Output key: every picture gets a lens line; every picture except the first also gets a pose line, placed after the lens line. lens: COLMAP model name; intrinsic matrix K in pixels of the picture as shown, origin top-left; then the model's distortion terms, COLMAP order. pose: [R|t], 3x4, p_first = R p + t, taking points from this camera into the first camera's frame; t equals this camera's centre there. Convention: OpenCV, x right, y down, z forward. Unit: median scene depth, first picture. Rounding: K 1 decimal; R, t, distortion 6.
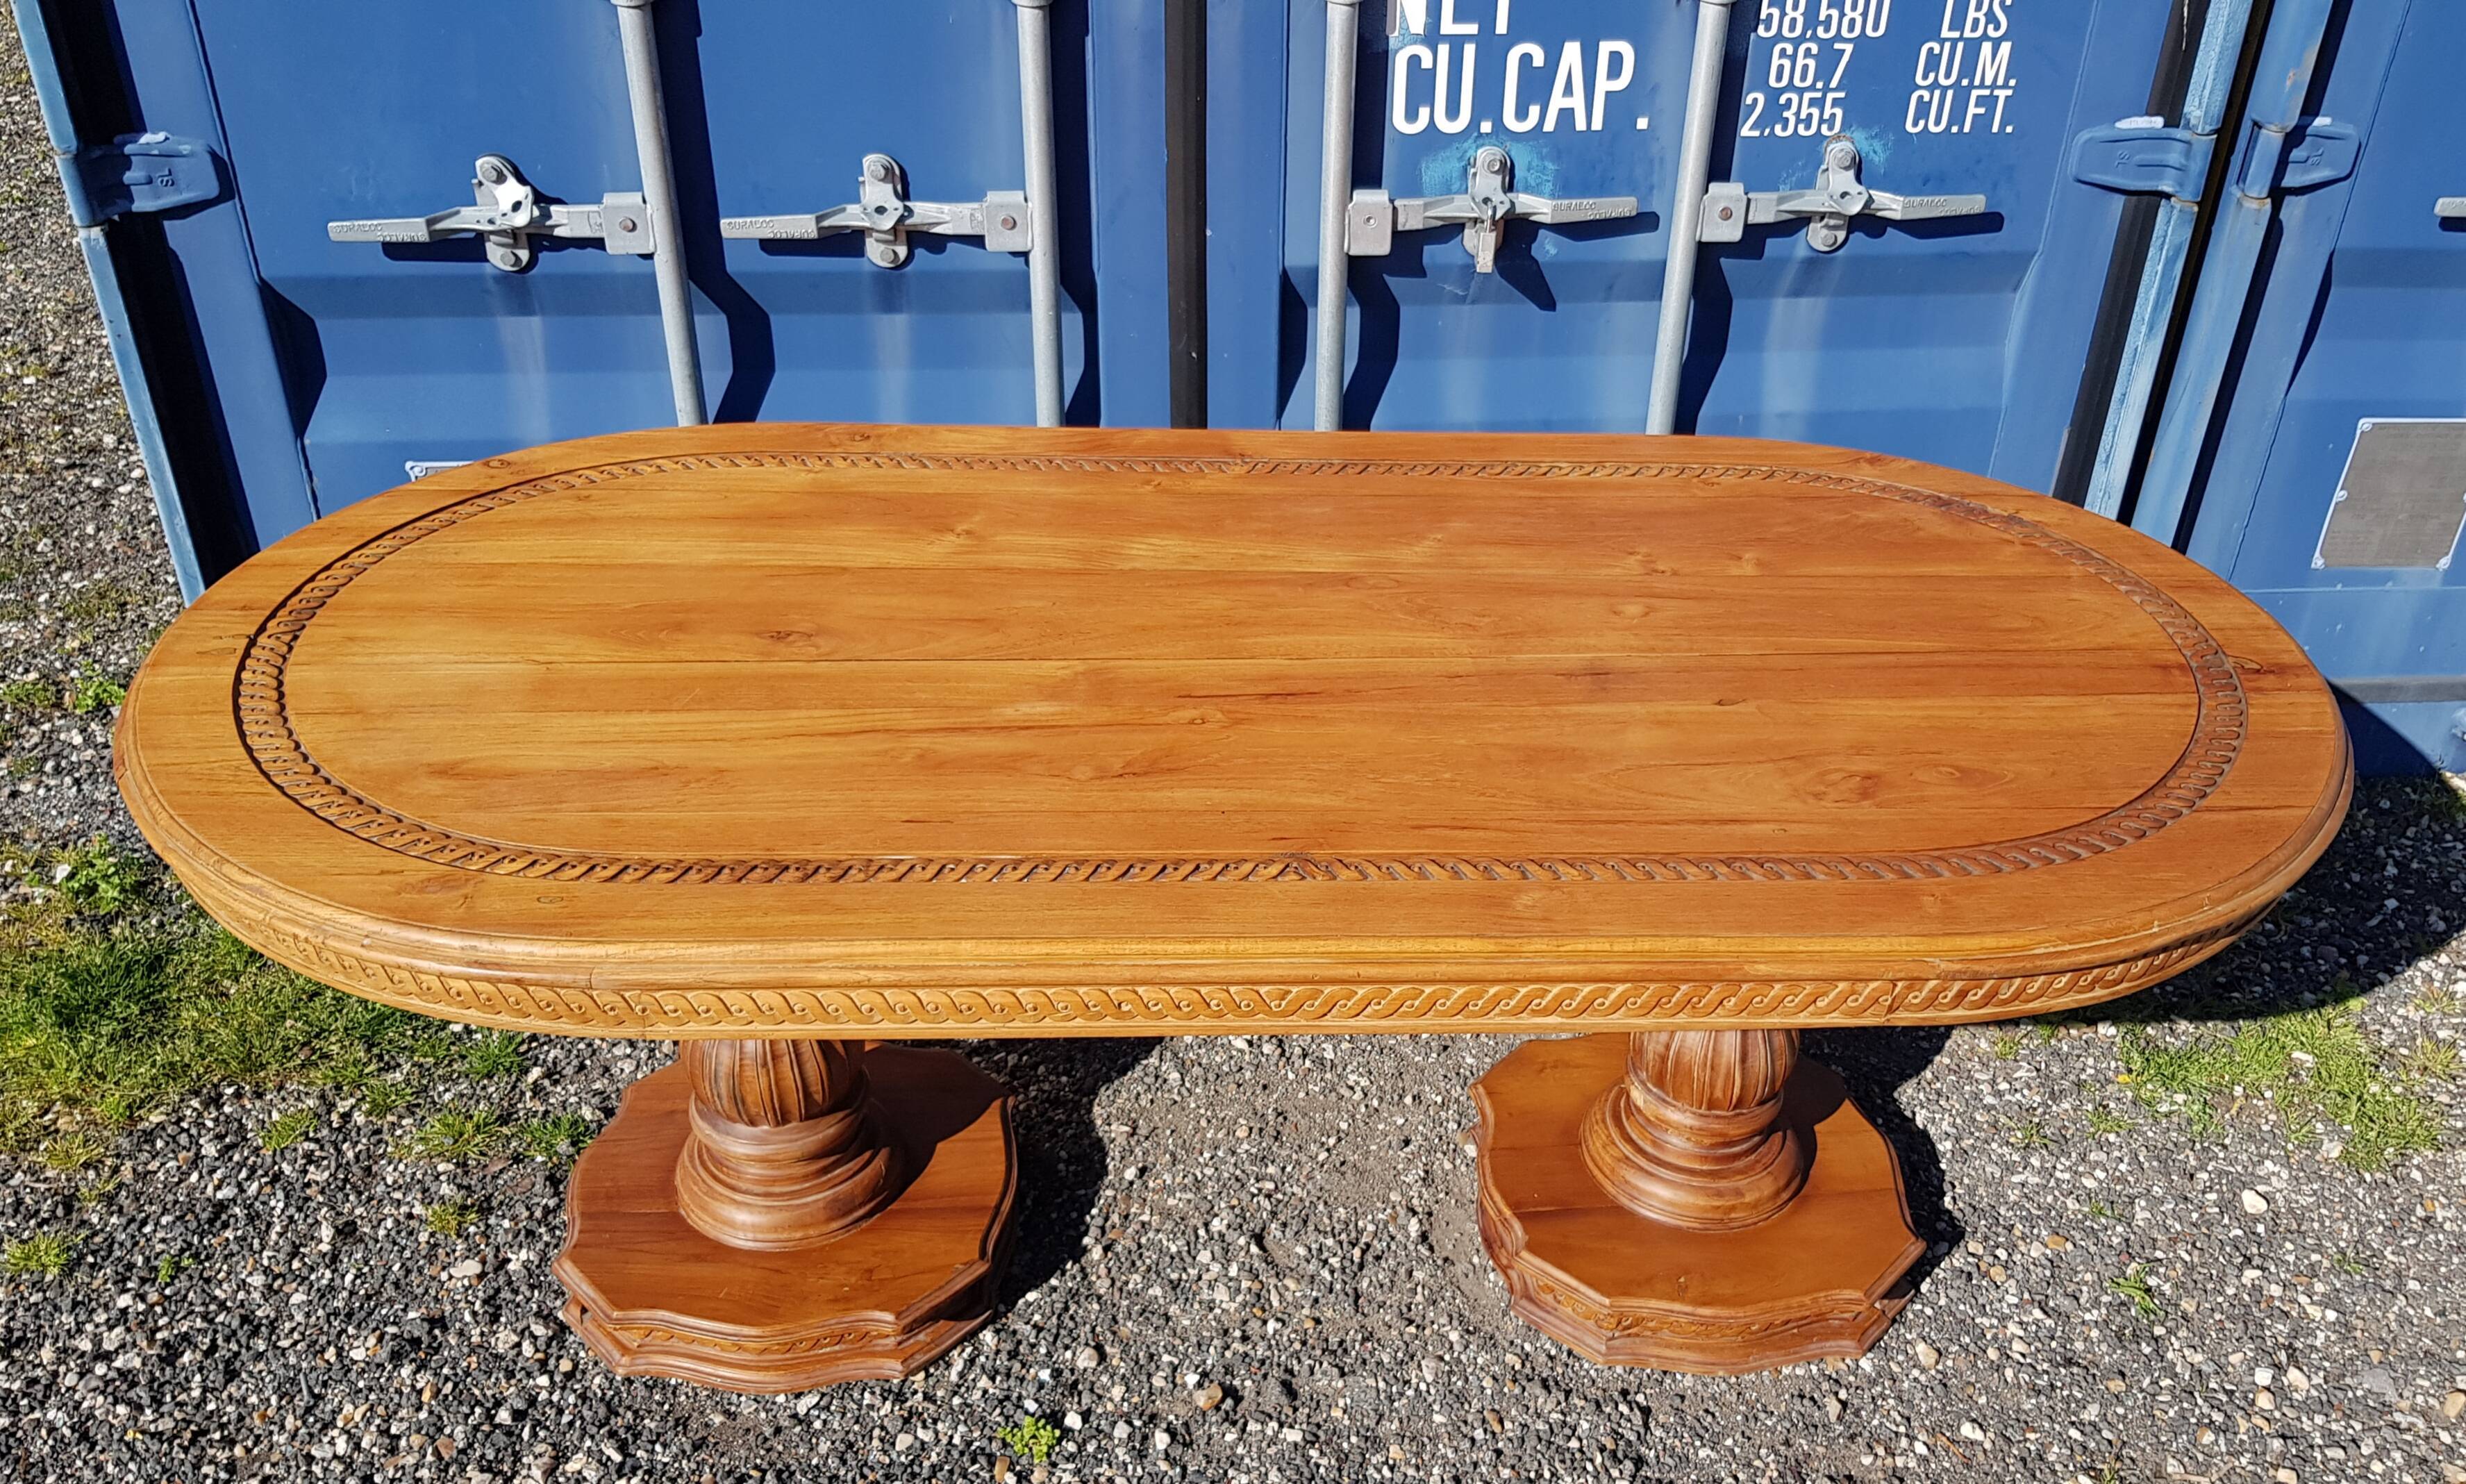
lens RADIAL K [[2147.2, 0, 1328.9], [0, 2147.2, 783.1], [0, 0, 1]] dist [0.126602, -0.286520]
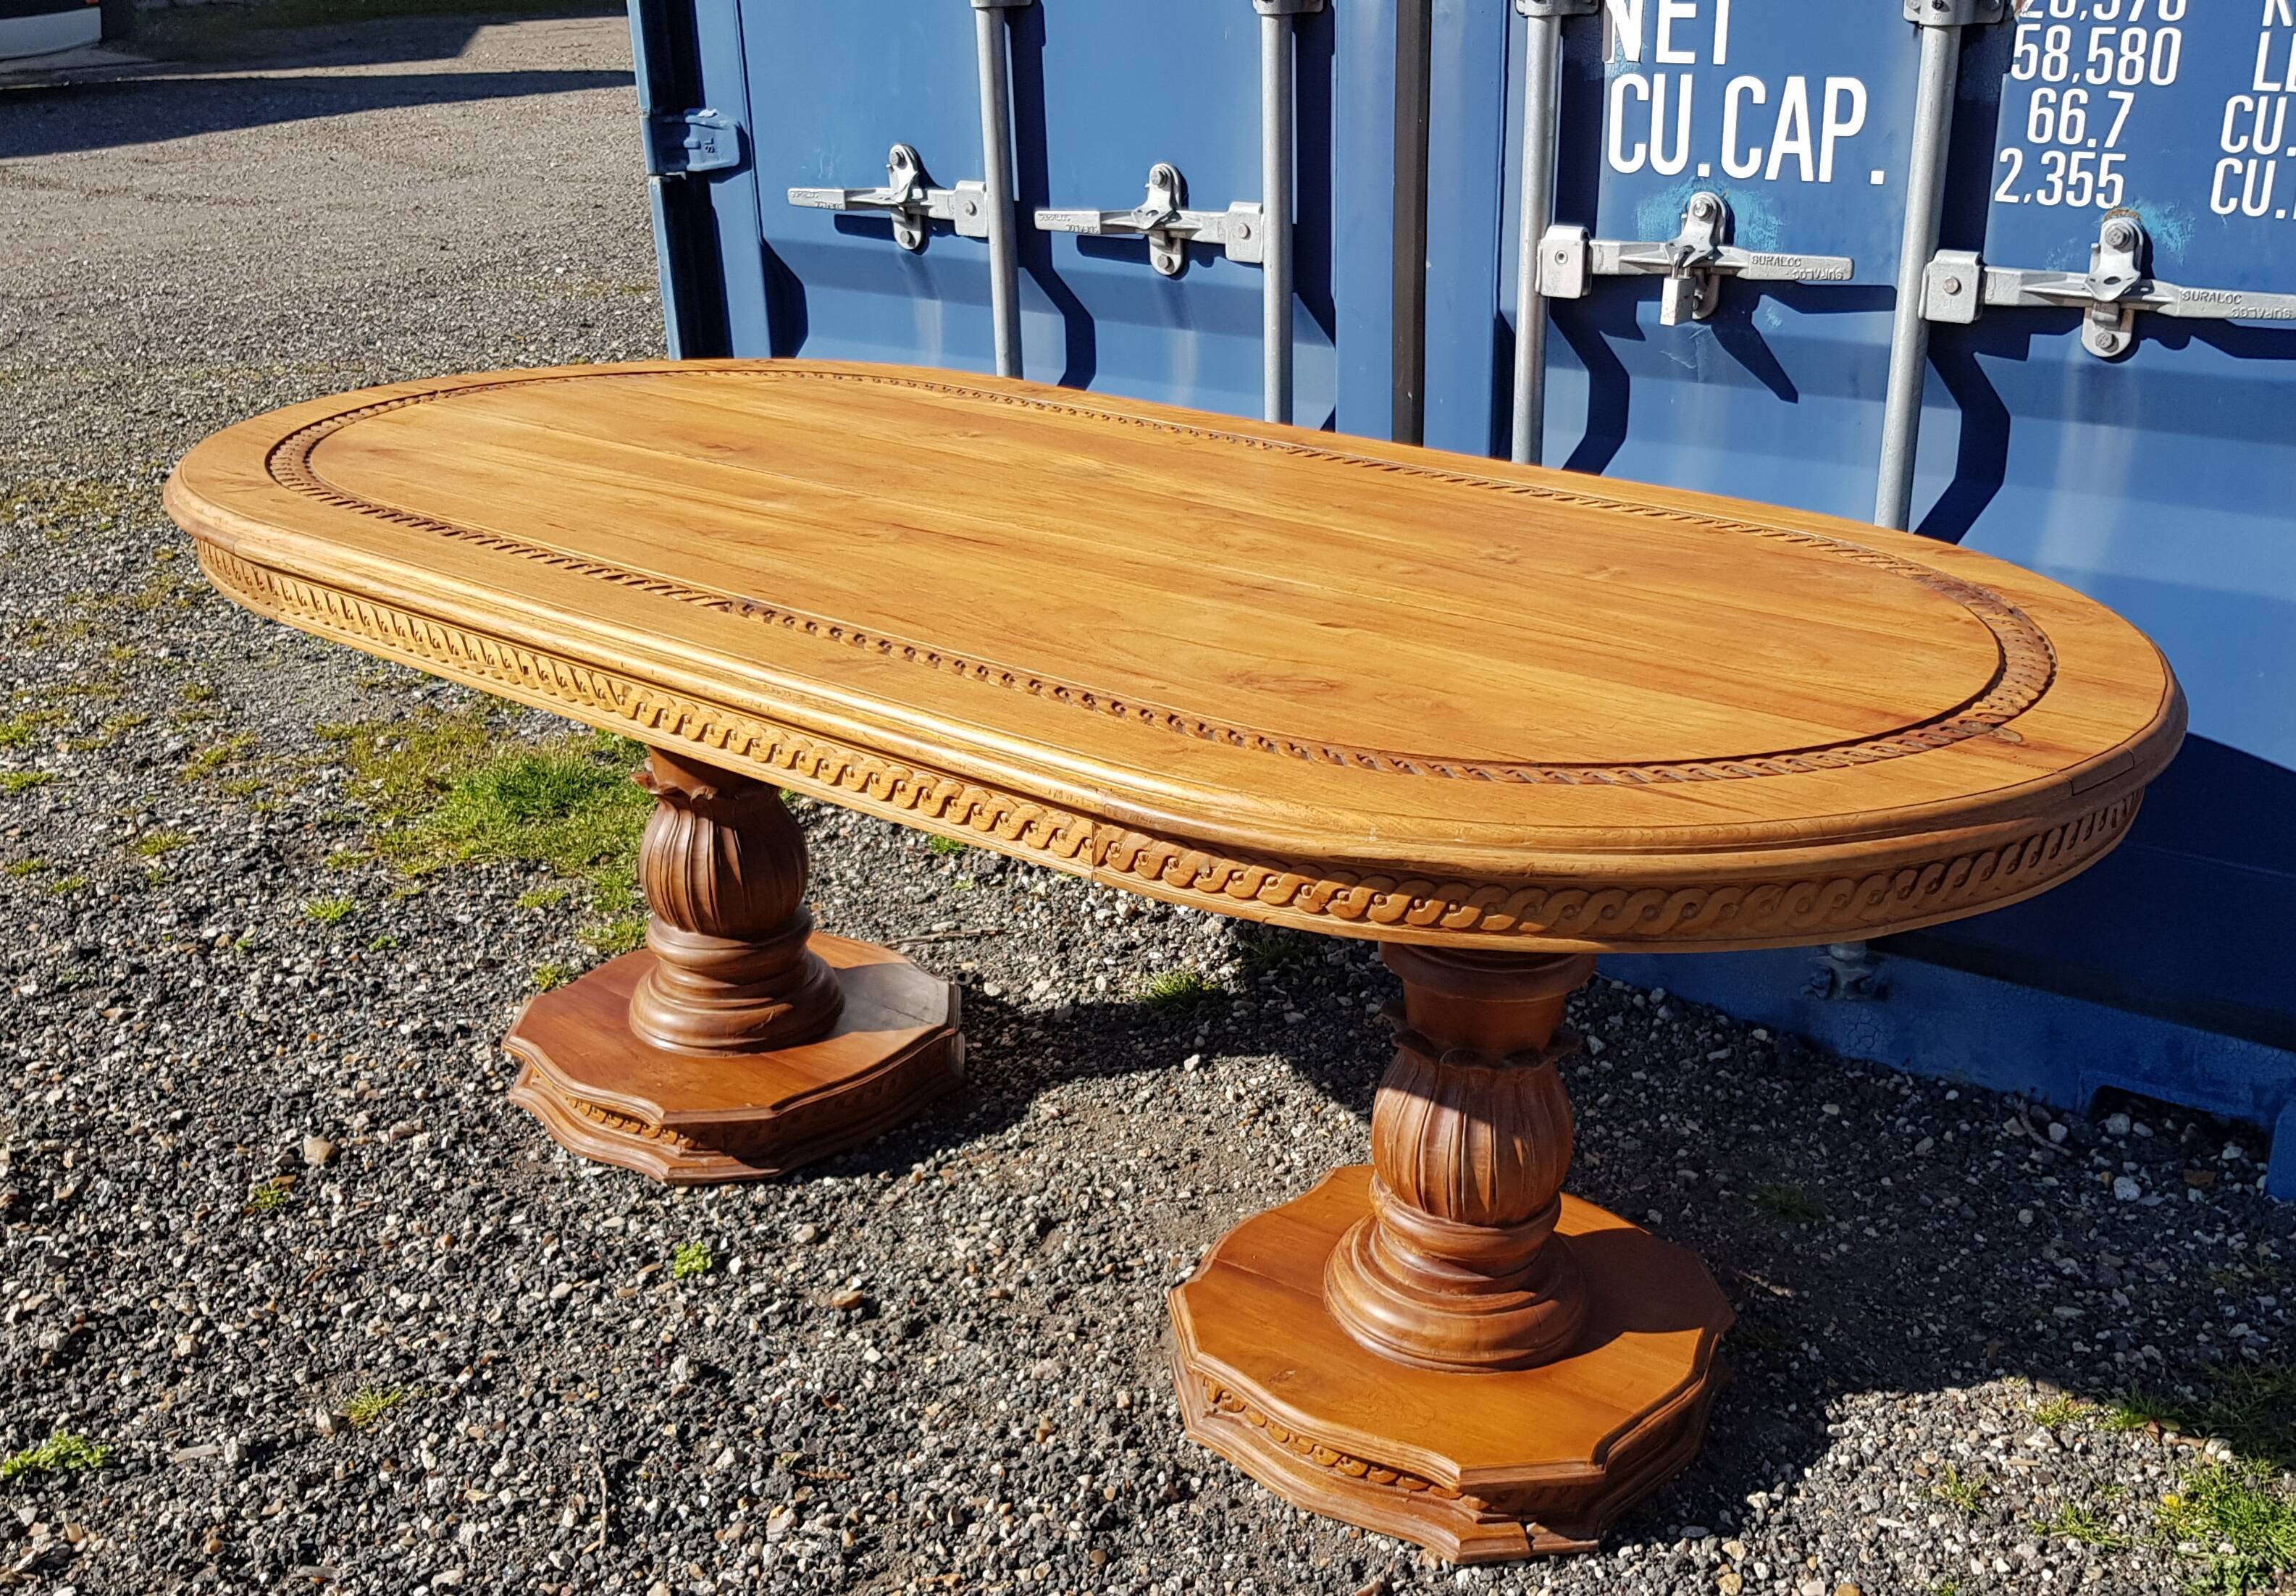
lens RADIAL K [[2272.2, 0, 1243.5], [0, 2272.2, 859.8], [0, 0, 1]] dist [0.080929, -0.163565]
pose [[0.759004, 0.221375, -0.612296, 0.604505], [-0.333279, 0.939976, -0.073286, 0.106248], [0.559320, 0.259690, 0.787225, 0.228396]]
